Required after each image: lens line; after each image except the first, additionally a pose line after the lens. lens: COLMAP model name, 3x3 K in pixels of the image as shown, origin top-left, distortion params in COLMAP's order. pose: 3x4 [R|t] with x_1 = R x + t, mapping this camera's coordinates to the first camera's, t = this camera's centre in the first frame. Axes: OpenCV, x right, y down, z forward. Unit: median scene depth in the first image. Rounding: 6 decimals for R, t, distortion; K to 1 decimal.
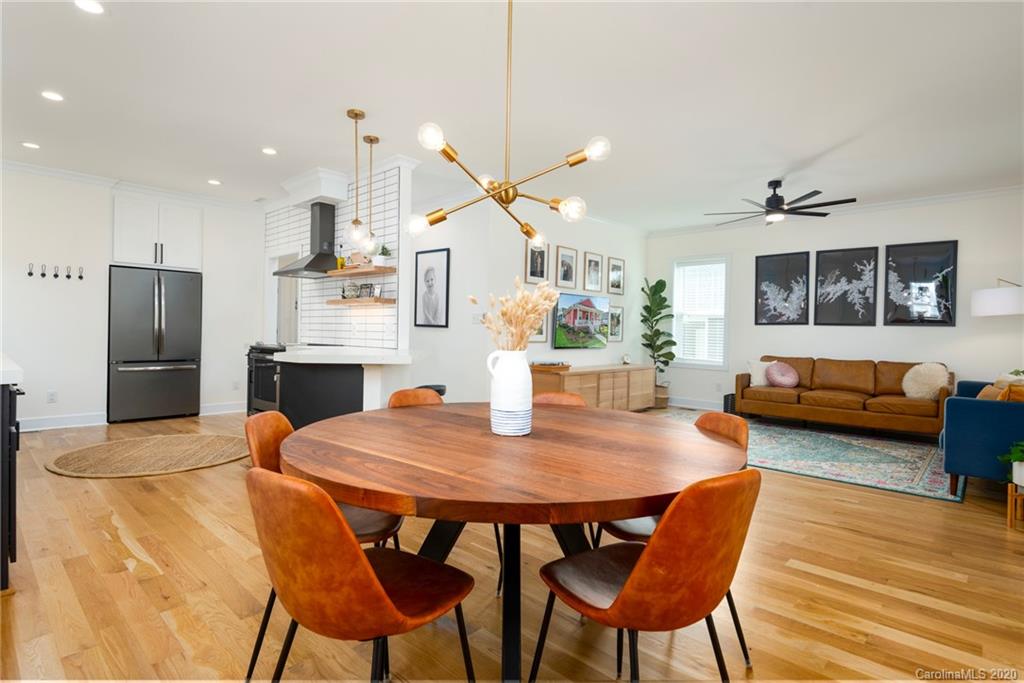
lens RADIAL K [[512.5, 0, 512.0], [0, 512.5, 341.5], [0, 0, 1]] dist [0.001473, -0.000132]
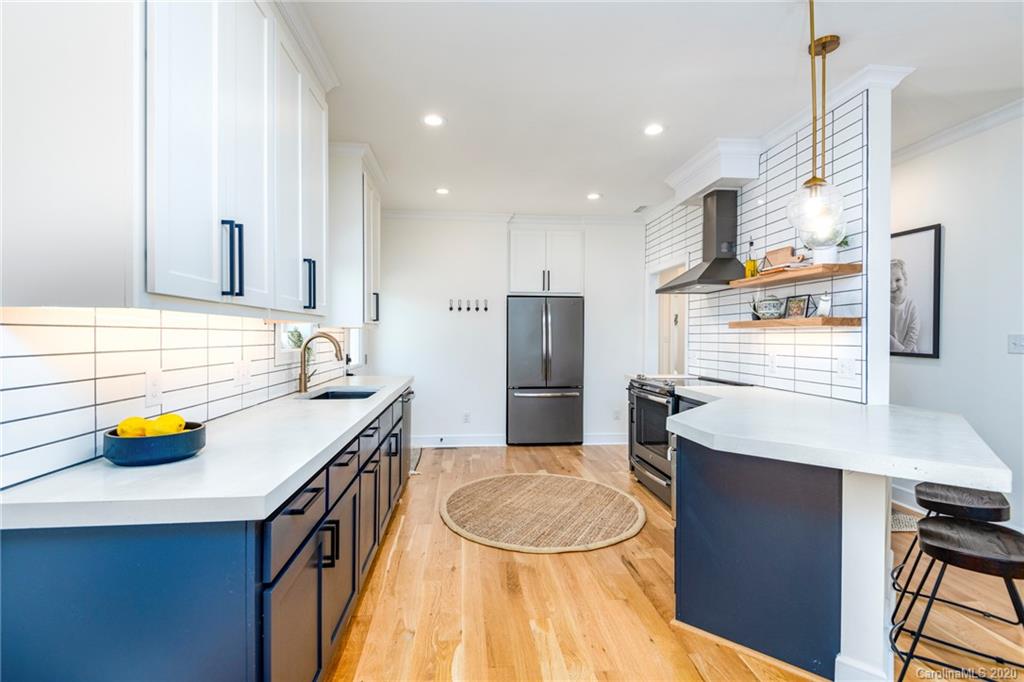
lens RADIAL K [[469.3, 0, 515.0], [0, 469.3, 335.2], [0, 0, 1]] dist [0.017176, 0.000045]
pose [[0.757862, -0.019009, -0.652138, -0.126579], [-0.001119, 0.999536, -0.030436, -0.033349], [0.652414, 0.023796, 0.757489, 0.243677]]
